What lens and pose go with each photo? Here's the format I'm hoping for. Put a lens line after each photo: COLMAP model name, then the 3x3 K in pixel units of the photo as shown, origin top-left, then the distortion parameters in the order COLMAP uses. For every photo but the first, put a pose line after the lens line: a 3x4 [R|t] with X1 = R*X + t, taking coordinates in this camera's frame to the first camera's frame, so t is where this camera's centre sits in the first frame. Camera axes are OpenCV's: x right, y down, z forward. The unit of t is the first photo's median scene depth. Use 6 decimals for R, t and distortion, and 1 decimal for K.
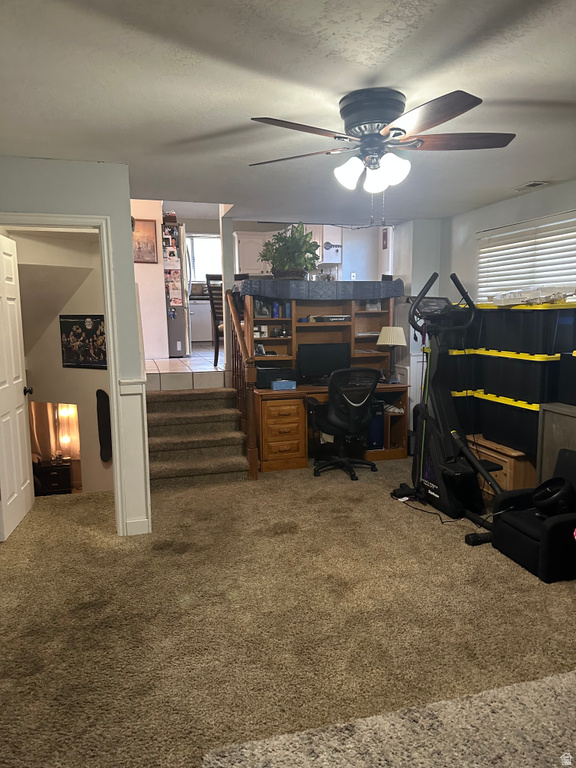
lens RADIAL K [[542.1, 0, 290.6], [0, 542.1, 385.5], [0, 0, 1]] dist [0.070526, -0.104979]
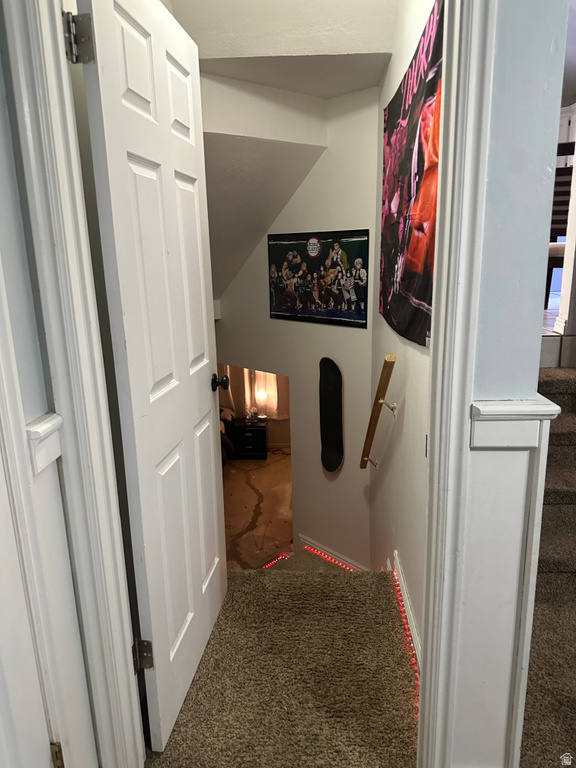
lens RADIAL K [[542.1, 0, 291.3], [0, 542.1, 383.3], [0, 0, 1]] dist [0.070526, -0.104979]
pose [[0.947731, 0.065867, -0.312197, -0.194466], [-0.029775, 0.992448, 0.118997, -0.035336], [0.317678, -0.103482, 0.942535, 0.410485]]
